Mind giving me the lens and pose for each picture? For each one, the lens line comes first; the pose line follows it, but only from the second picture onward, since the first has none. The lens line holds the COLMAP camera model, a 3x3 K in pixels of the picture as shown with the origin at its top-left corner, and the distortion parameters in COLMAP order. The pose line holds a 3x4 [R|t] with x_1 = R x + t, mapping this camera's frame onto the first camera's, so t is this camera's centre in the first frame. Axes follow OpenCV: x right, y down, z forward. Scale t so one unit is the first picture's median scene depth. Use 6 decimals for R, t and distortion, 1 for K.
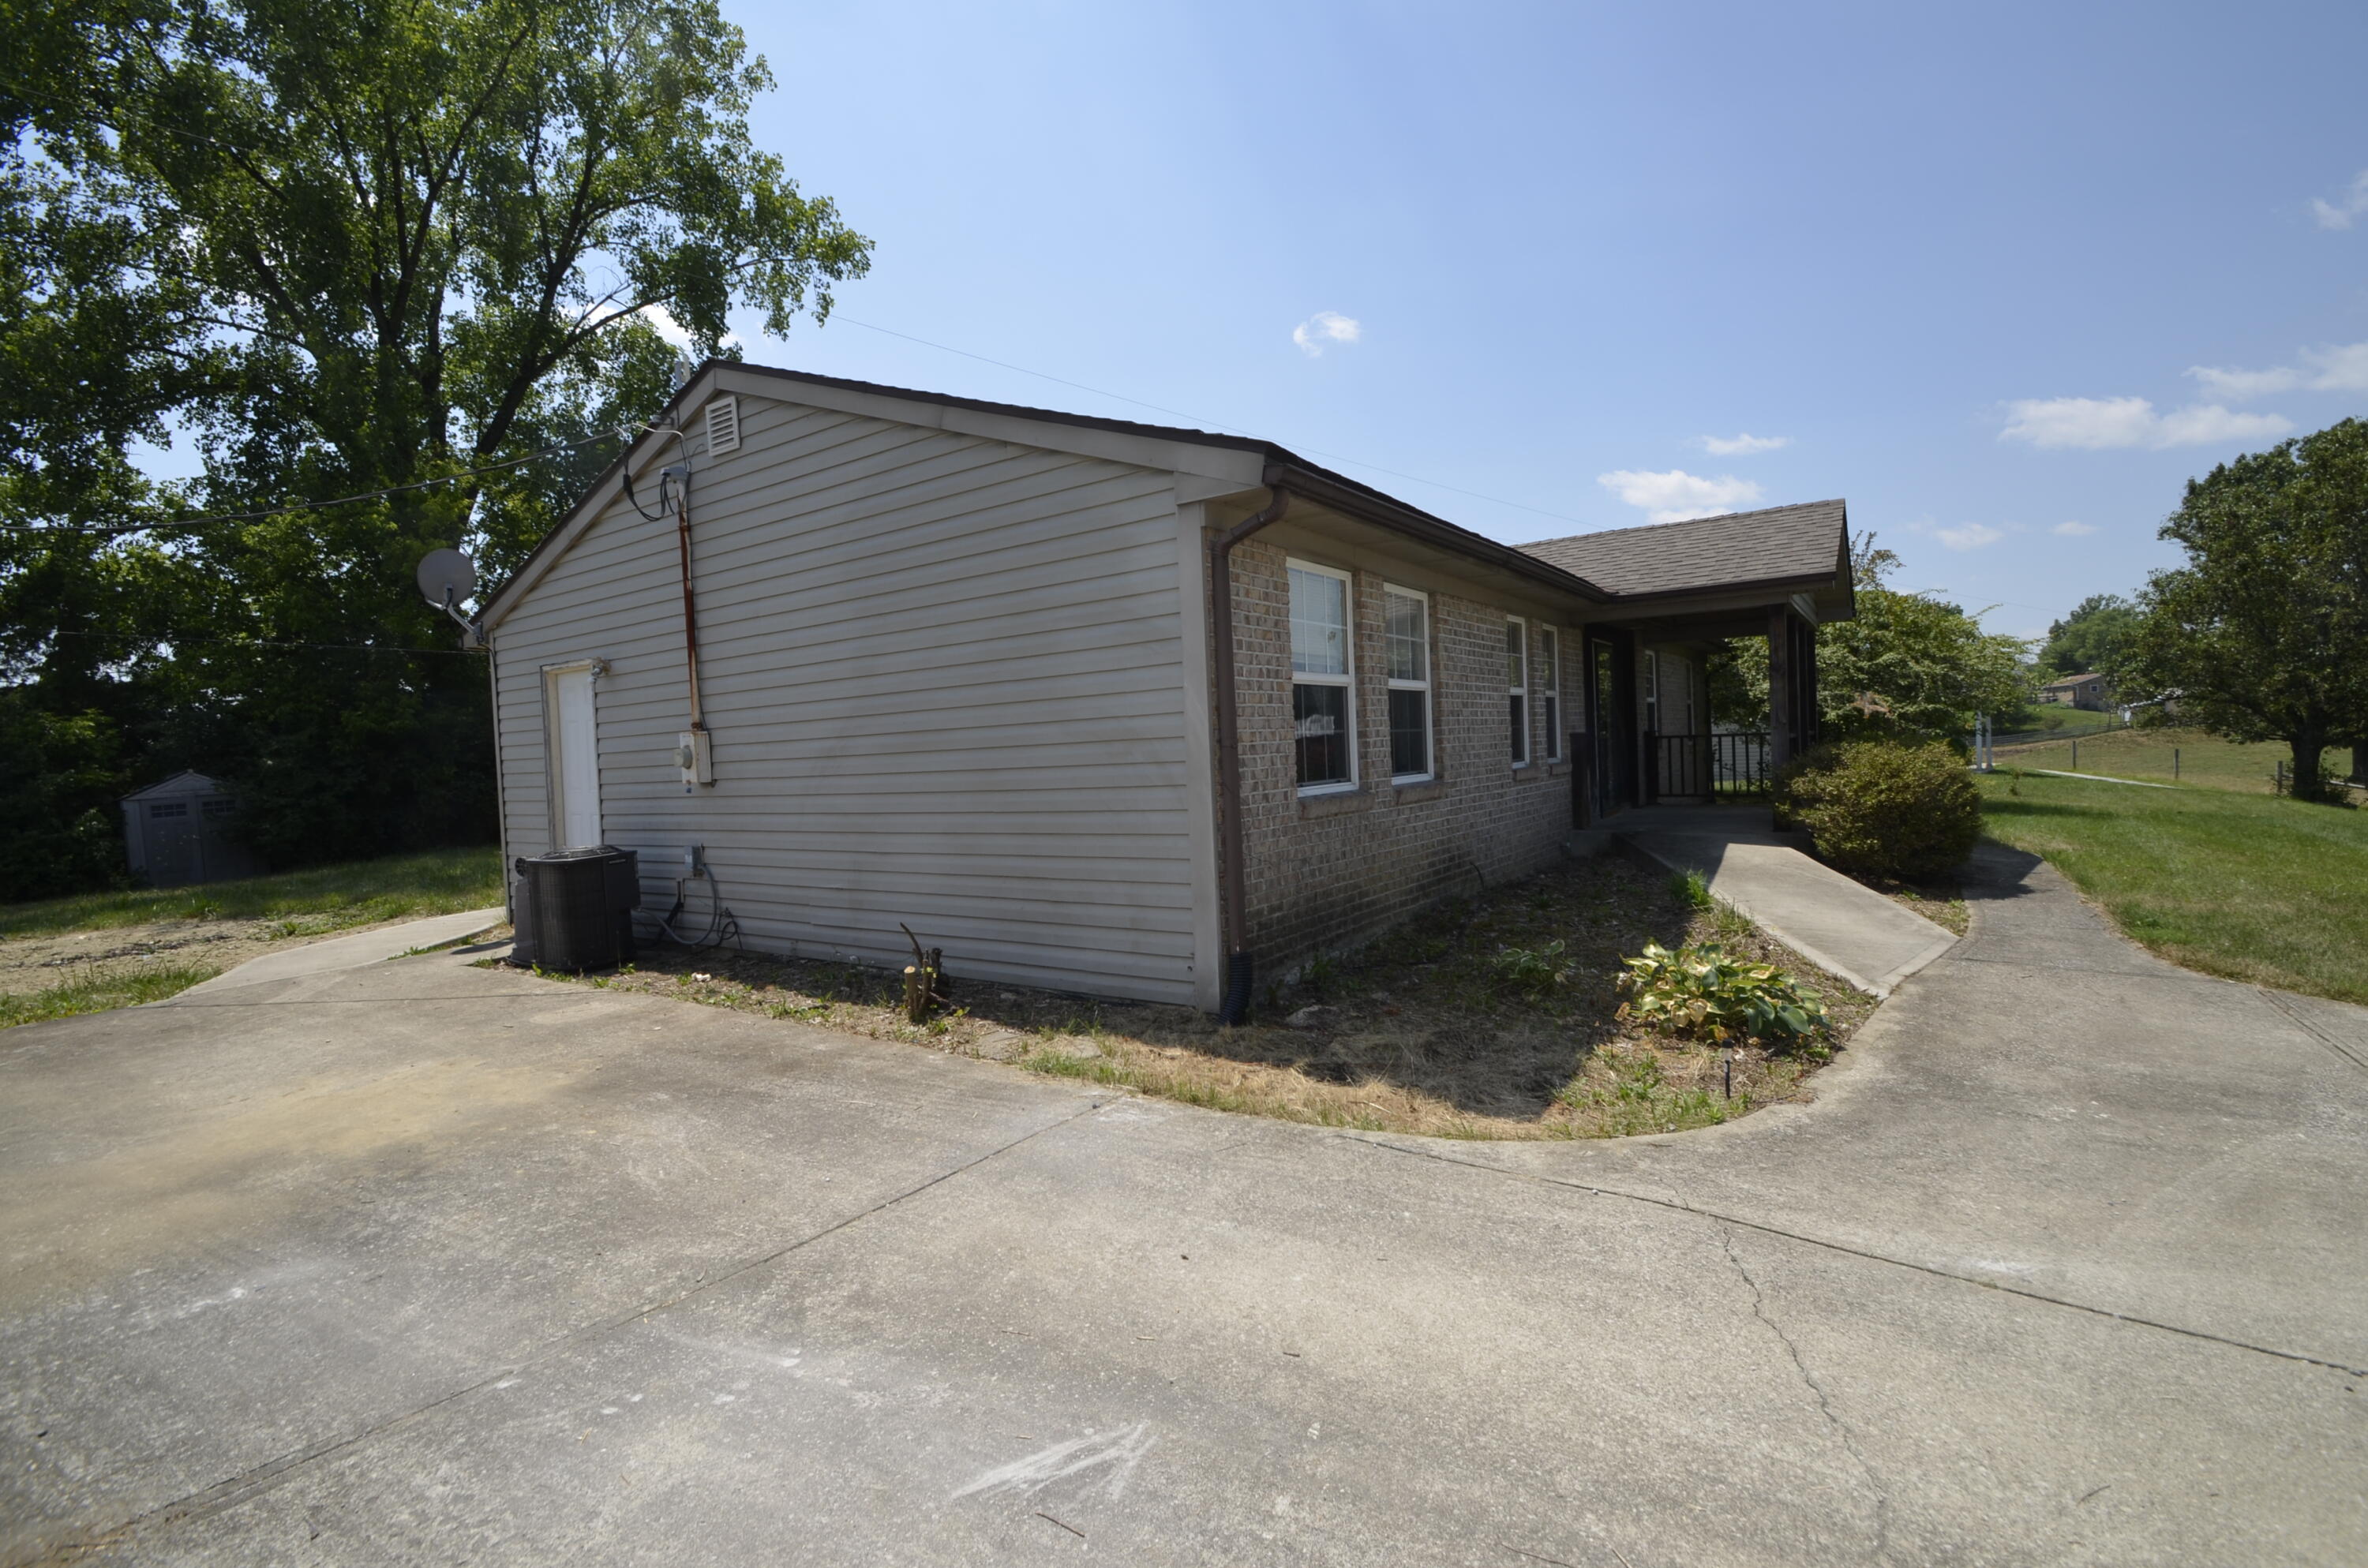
lens RADIAL K [[1028.6, 0, 1184.0], [0, 1028.6, 784.0], [0, 0, 1]] dist [-0.015289, 0.000048]
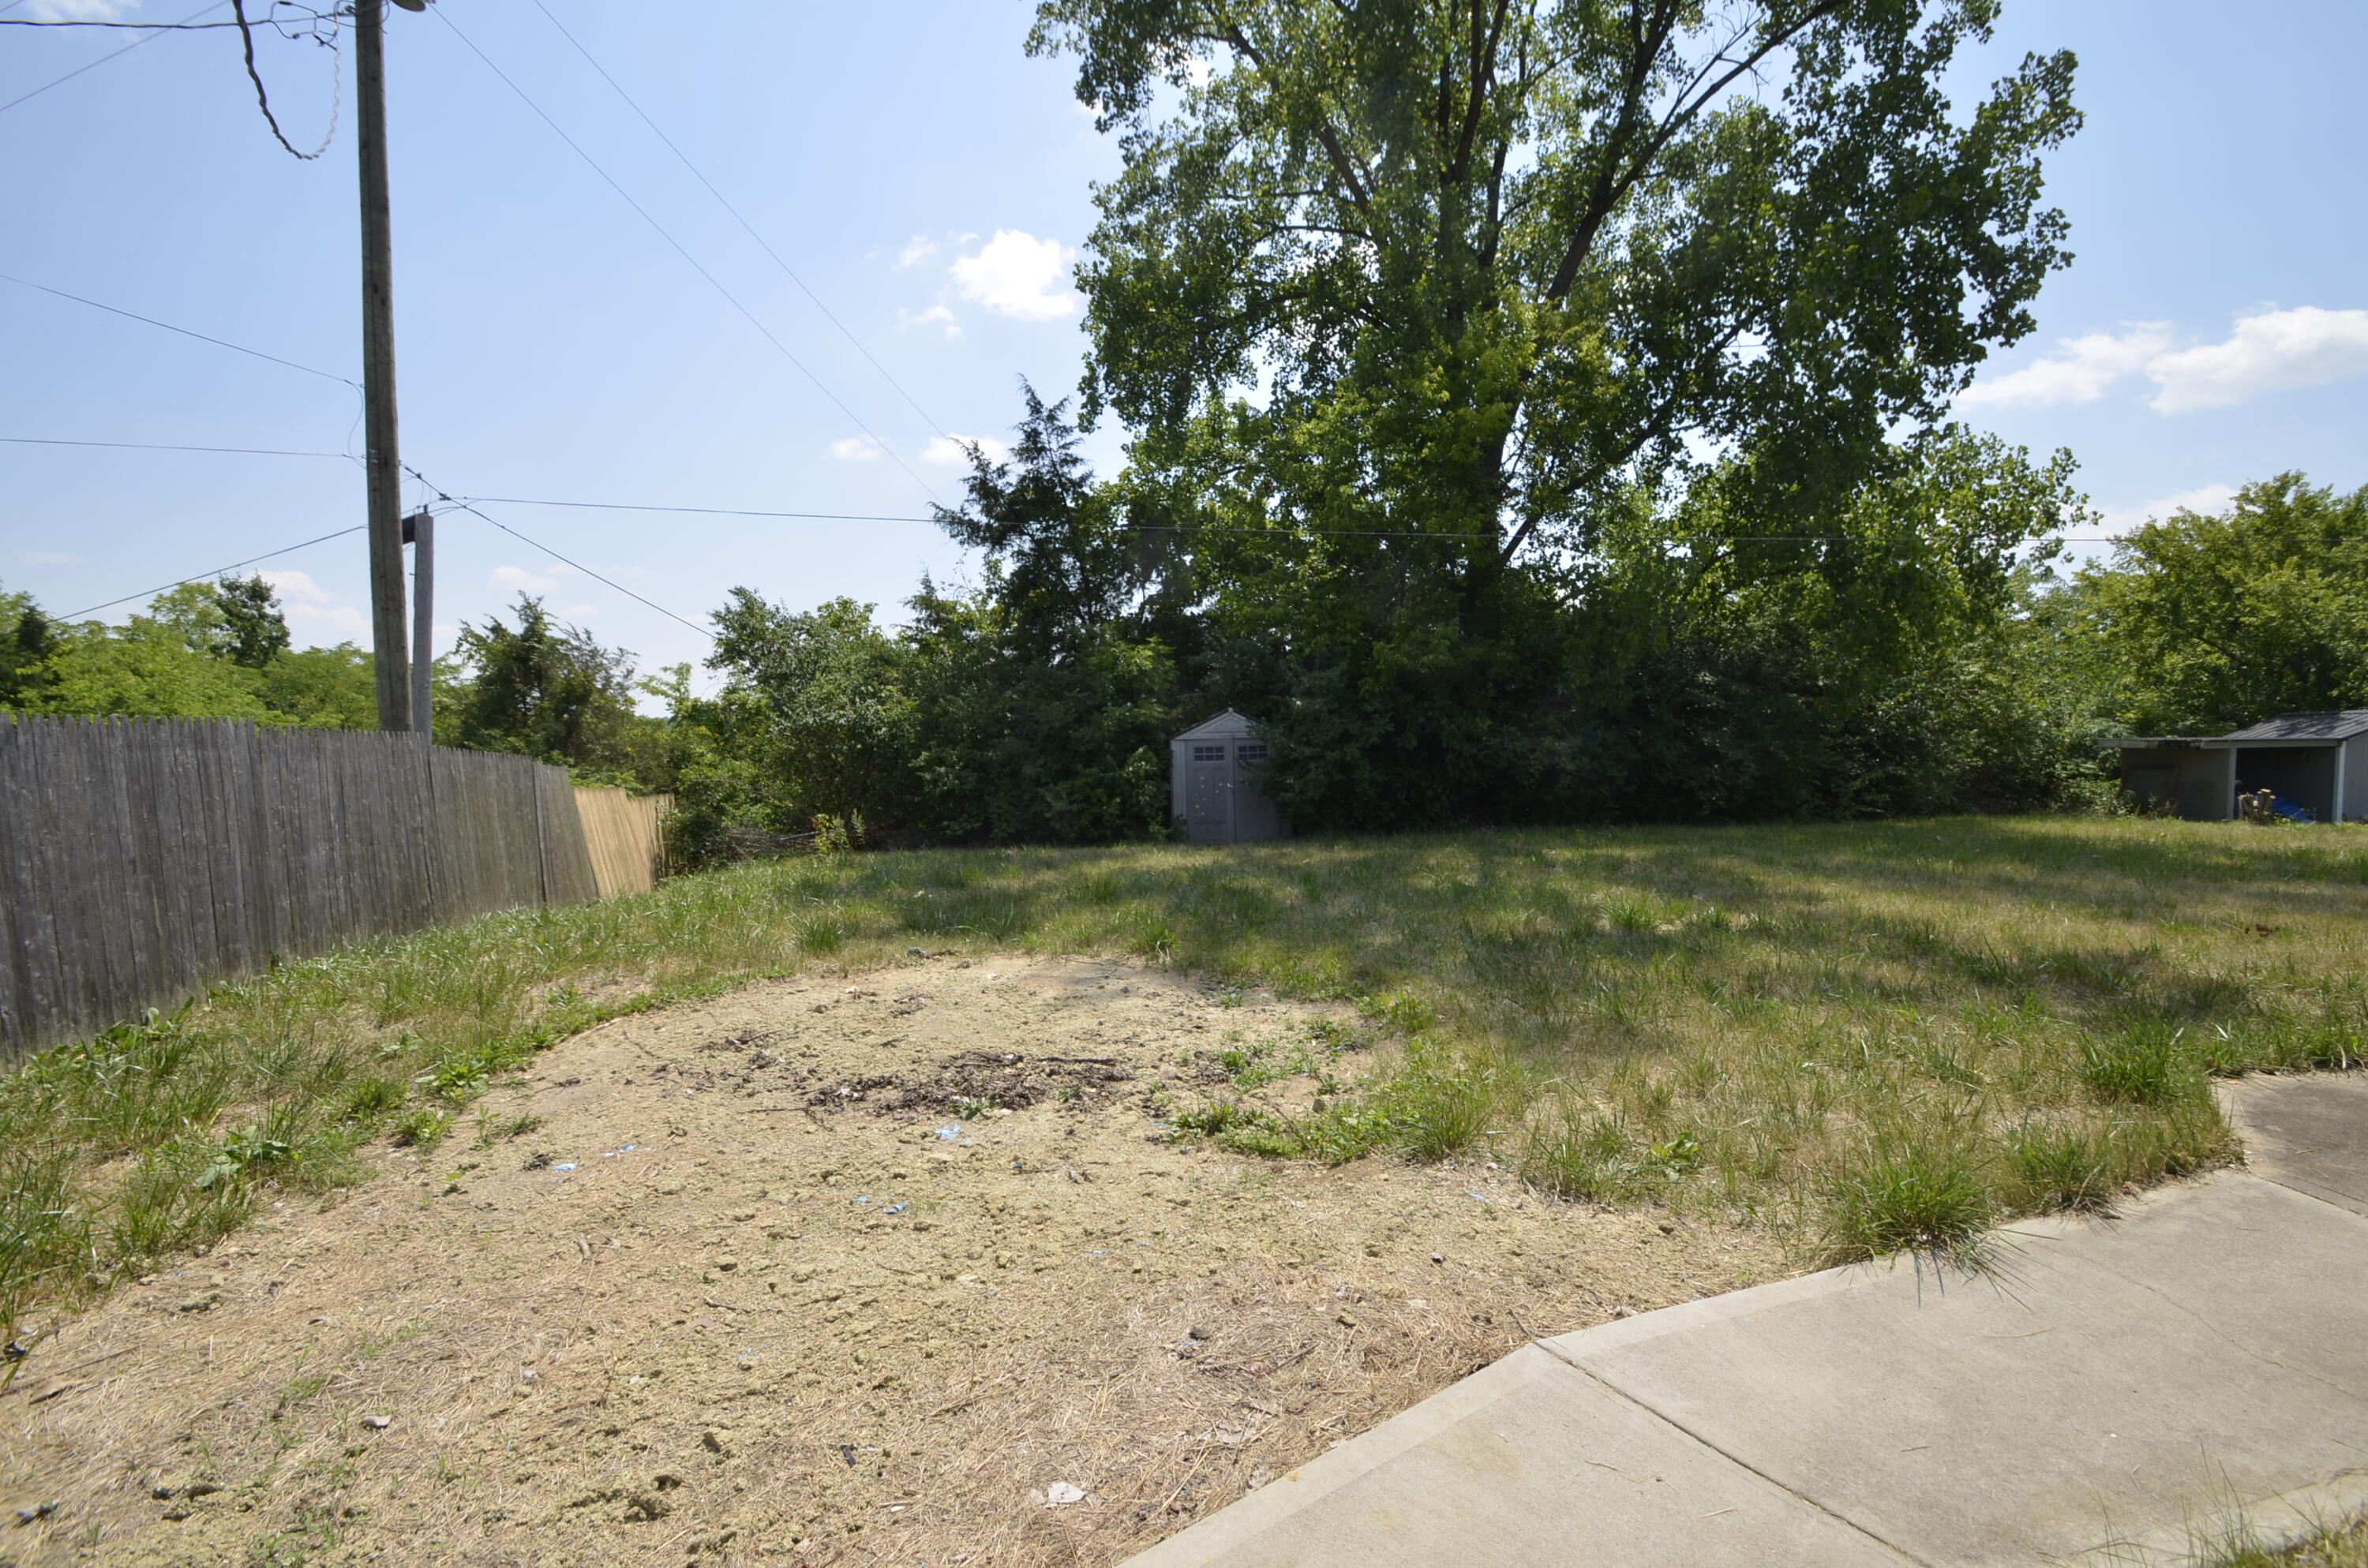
lens RADIAL K [[1028.6, 0, 1184.0], [0, 1028.6, 784.0], [0, 0, 1]] dist [-0.015289, 0.000048]
pose [[0.639812, 0.089305, -0.763325, -0.316473], [-0.061209, 0.995992, 0.065221, -0.004512], [0.766090, 0.004993, 0.642714, 0.391462]]
